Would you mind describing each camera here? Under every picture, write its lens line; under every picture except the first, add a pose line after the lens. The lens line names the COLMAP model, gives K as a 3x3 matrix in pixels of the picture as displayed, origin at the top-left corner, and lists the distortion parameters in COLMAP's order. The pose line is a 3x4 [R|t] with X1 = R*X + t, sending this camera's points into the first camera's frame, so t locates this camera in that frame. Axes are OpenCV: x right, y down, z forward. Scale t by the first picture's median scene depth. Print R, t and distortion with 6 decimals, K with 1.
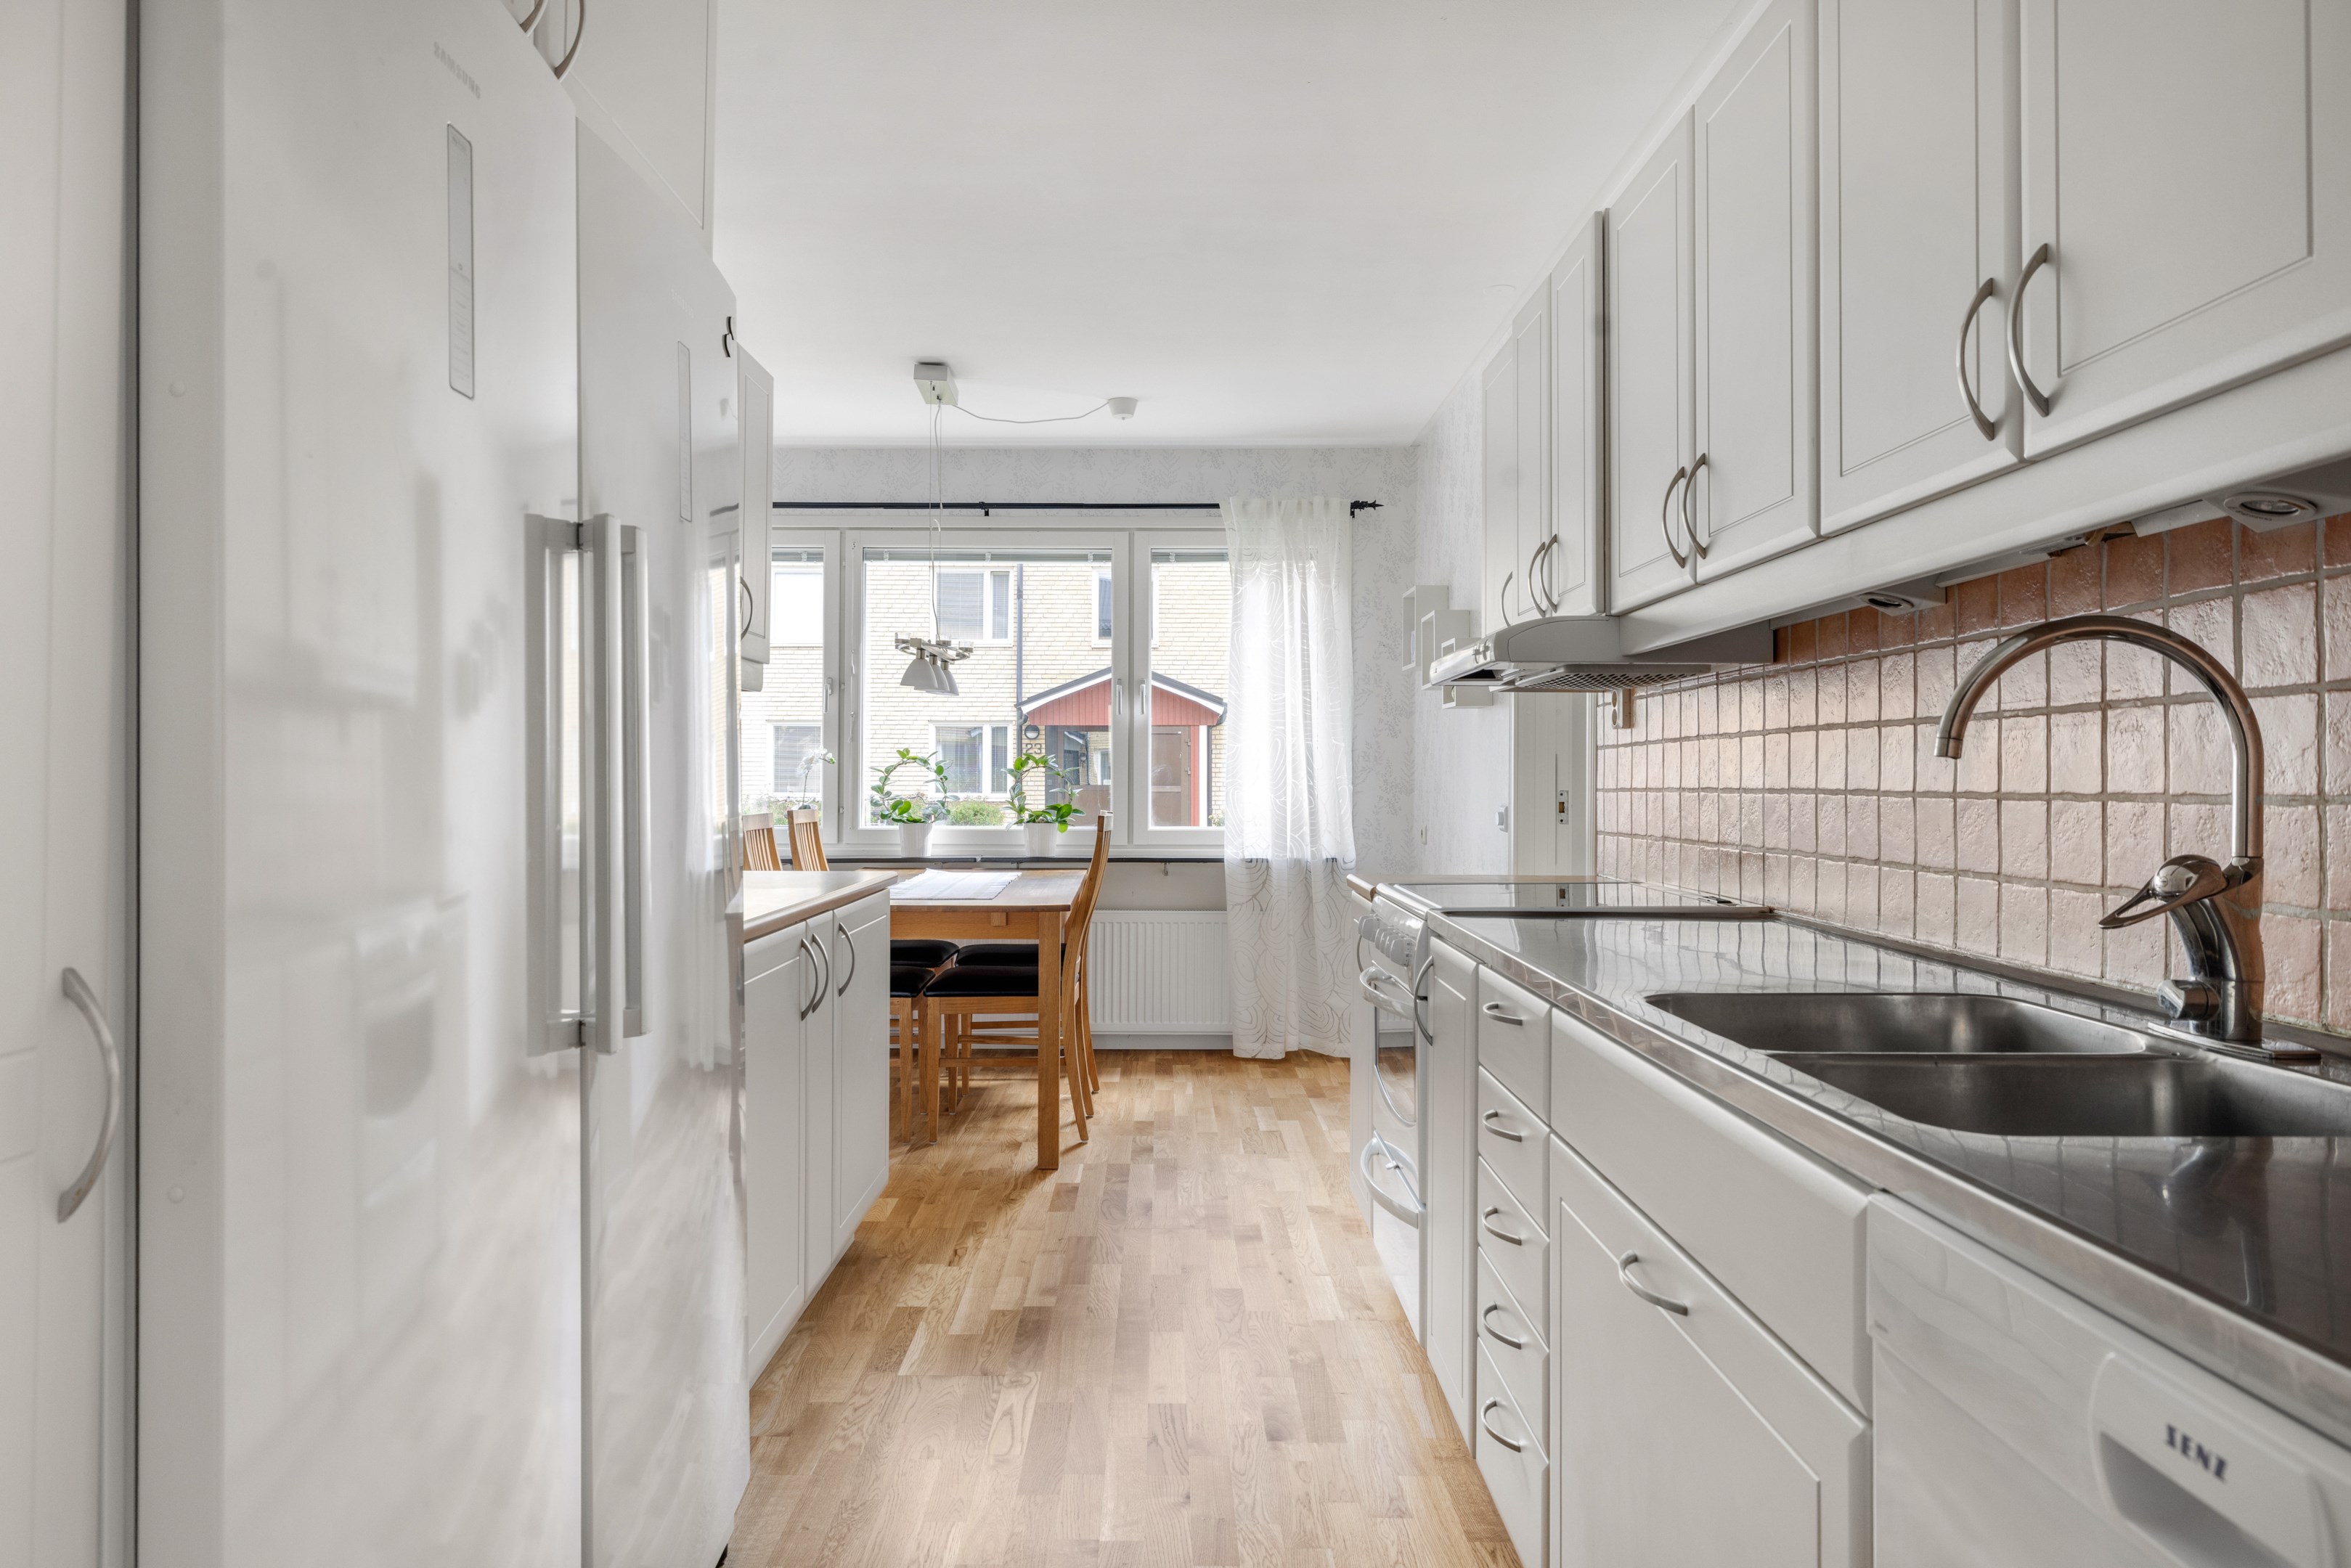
lens RADIAL K [[1469.6, 0, 1175.5], [0, 1469.6, 784.0], [0, 0, 1]] dist [0.045093, 0.000654]
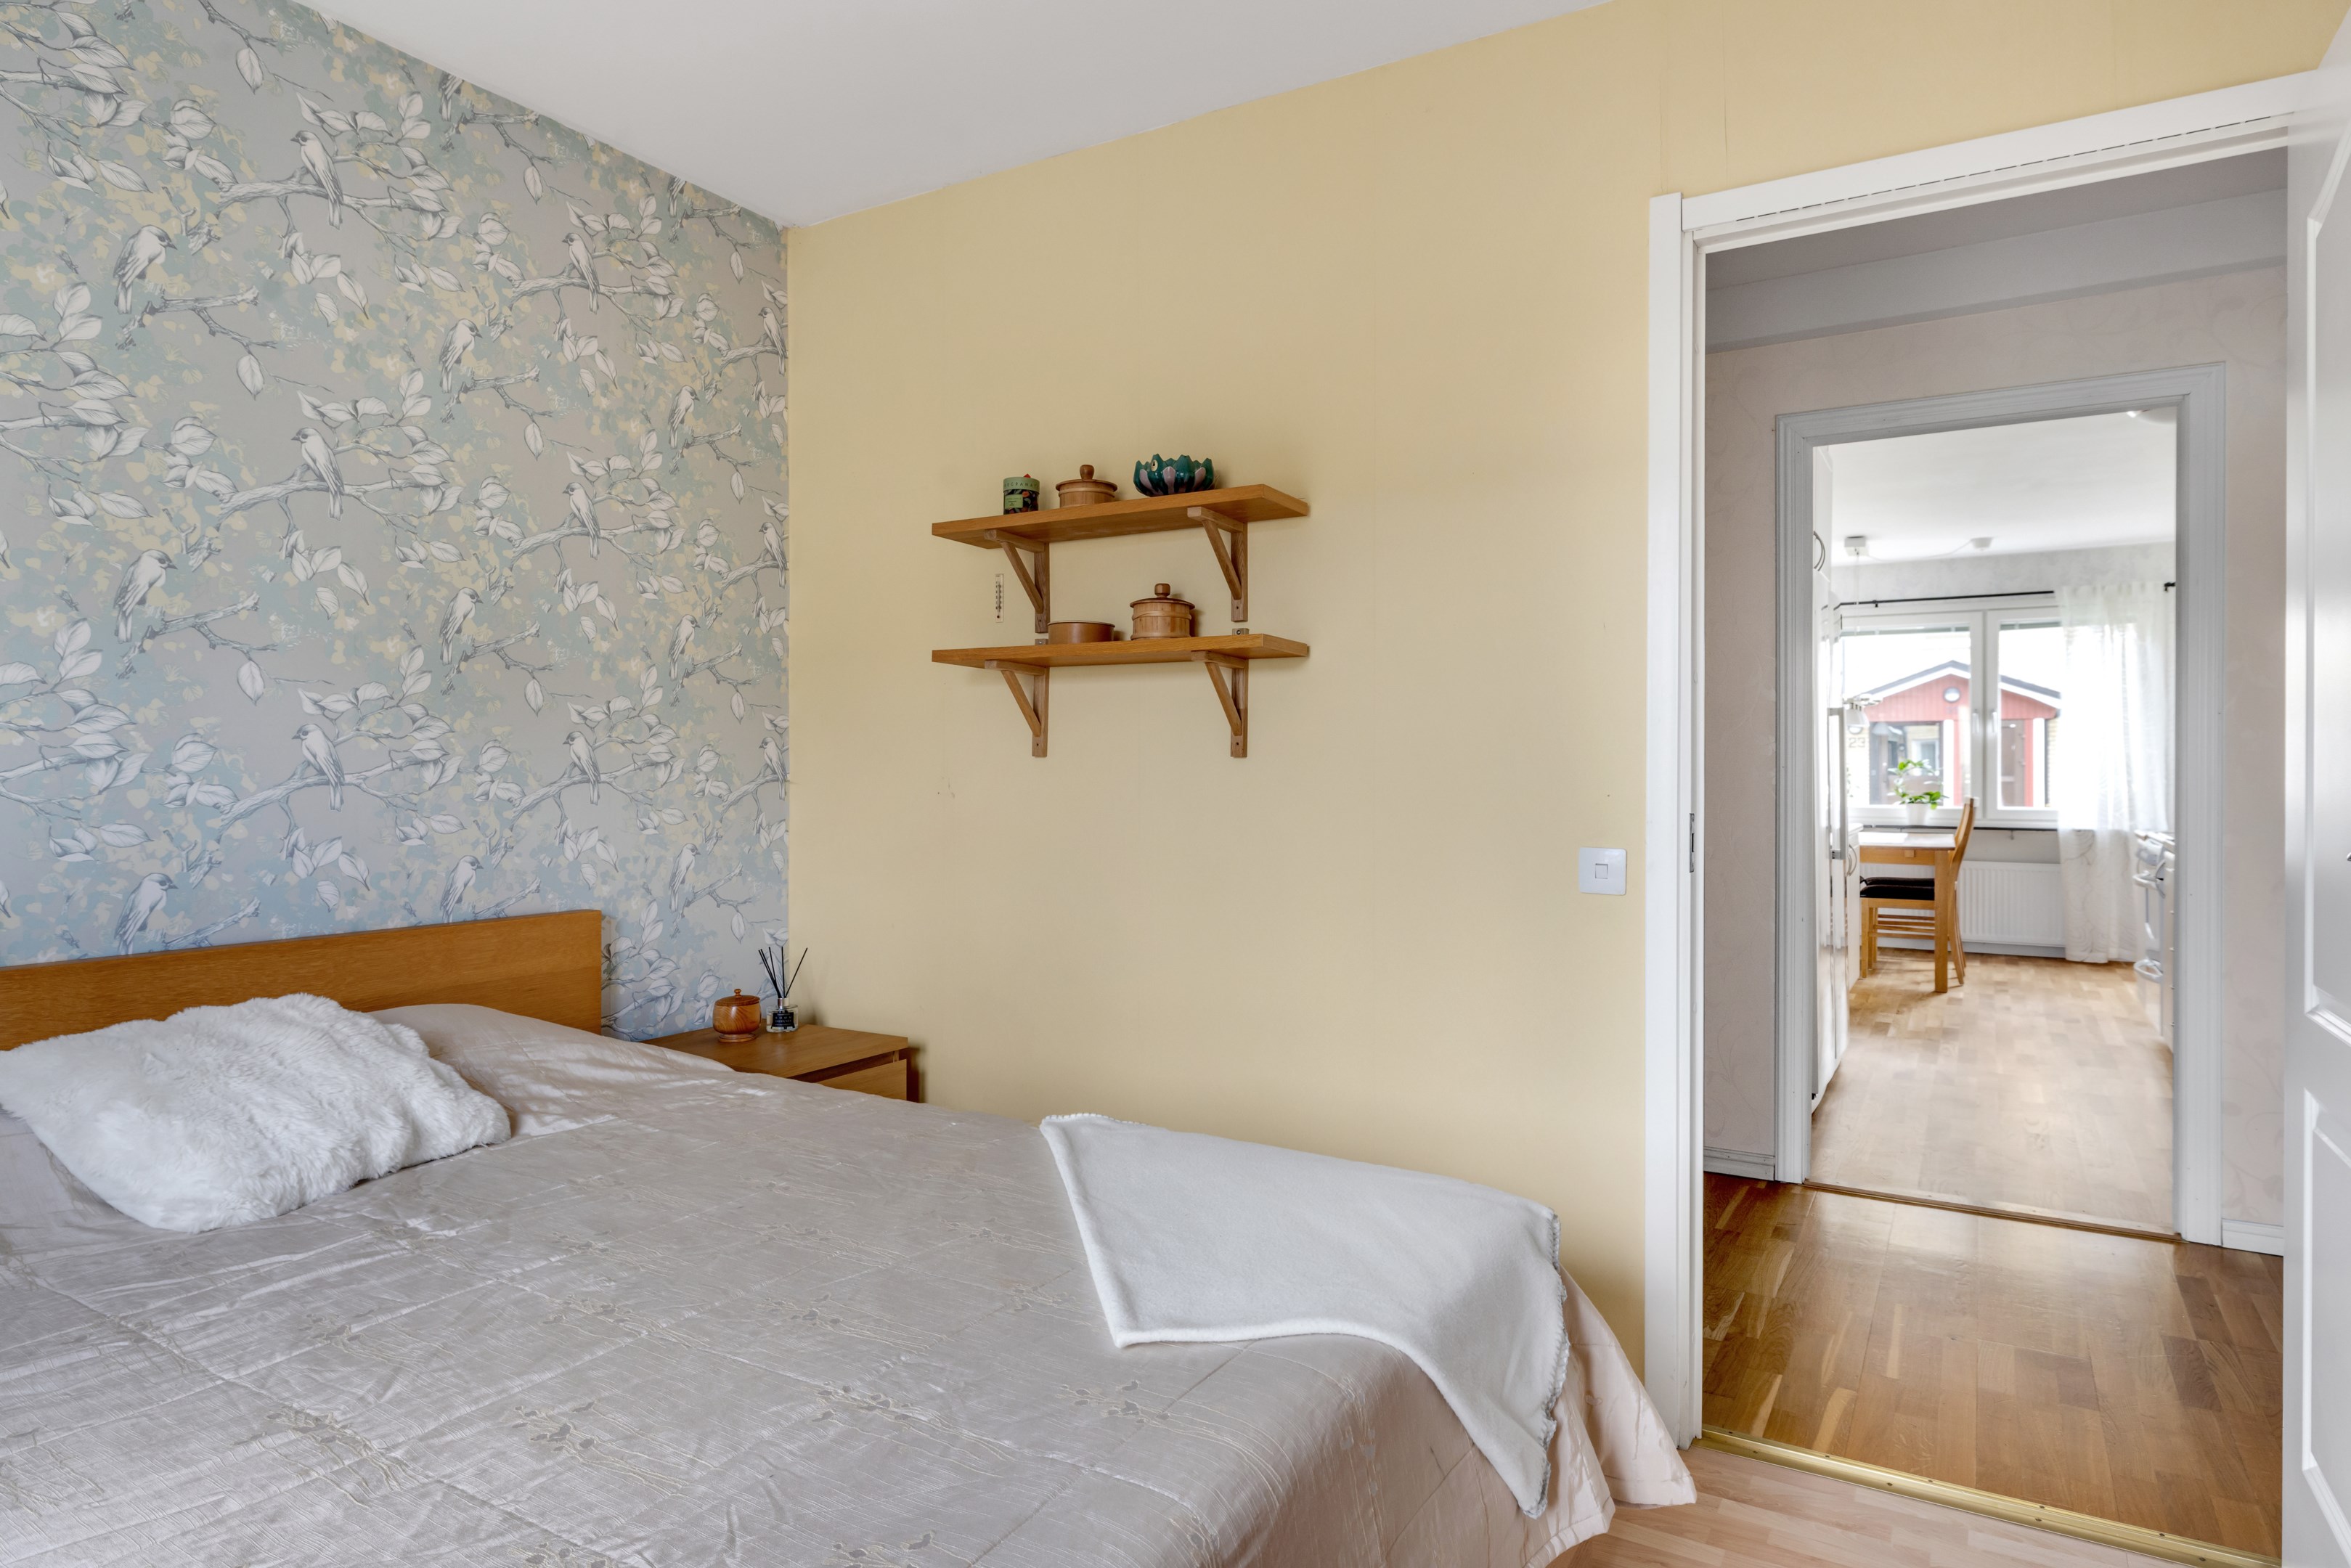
lens RADIAL K [[1469.6, 0, 1175.5], [0, 1469.6, 784.0], [0, 0, 1]] dist [0.045093, 0.000654]
pose [[0.875702, 0.000163, -0.482851, -0.019337], [0.007636, 0.999870, 0.014186, -0.022693], [0.482791, -0.016110, 0.875587, -0.764849]]
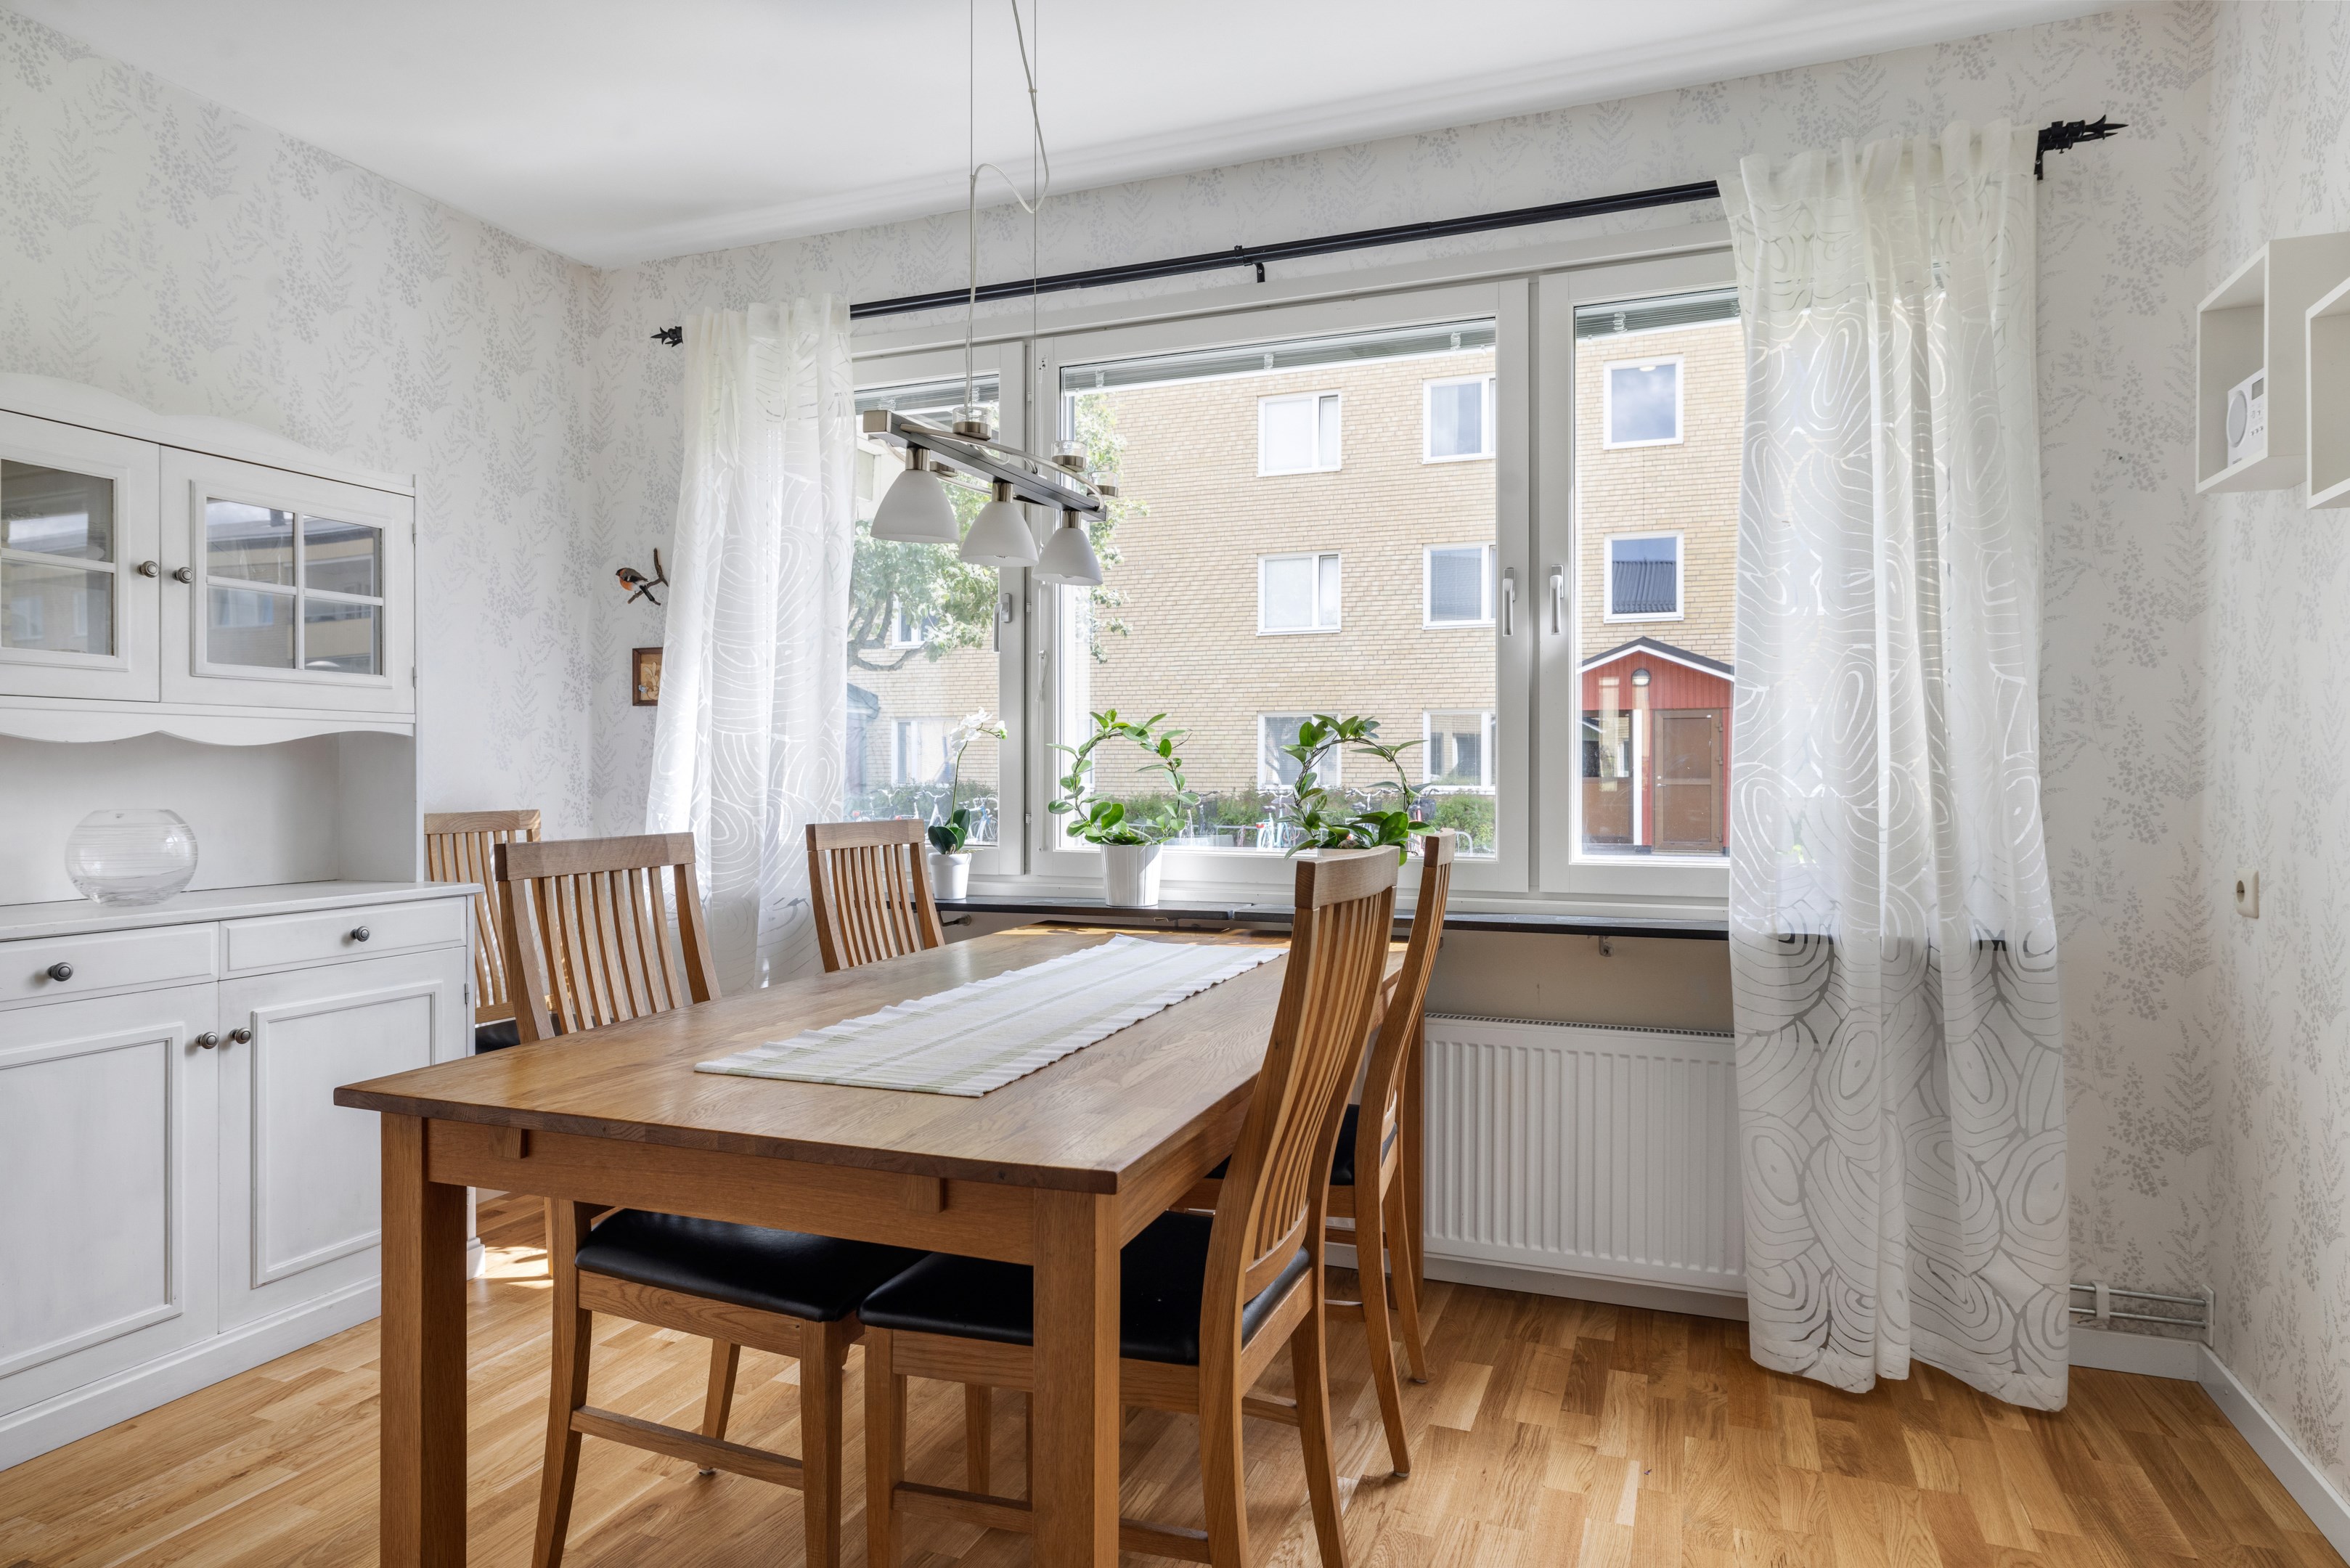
lens RADIAL K [[1350.5, 0, 1175.0], [0, 1350.5, 784.0], [0, 0, 1]] dist [0.003144, 0.000084]
pose [[0.925250, -0.001774, -0.379353, 0.033220], [0.001644, 0.999998, -0.000667, 0.004140], [0.379354, -0.000006, 0.925252, 0.531313]]
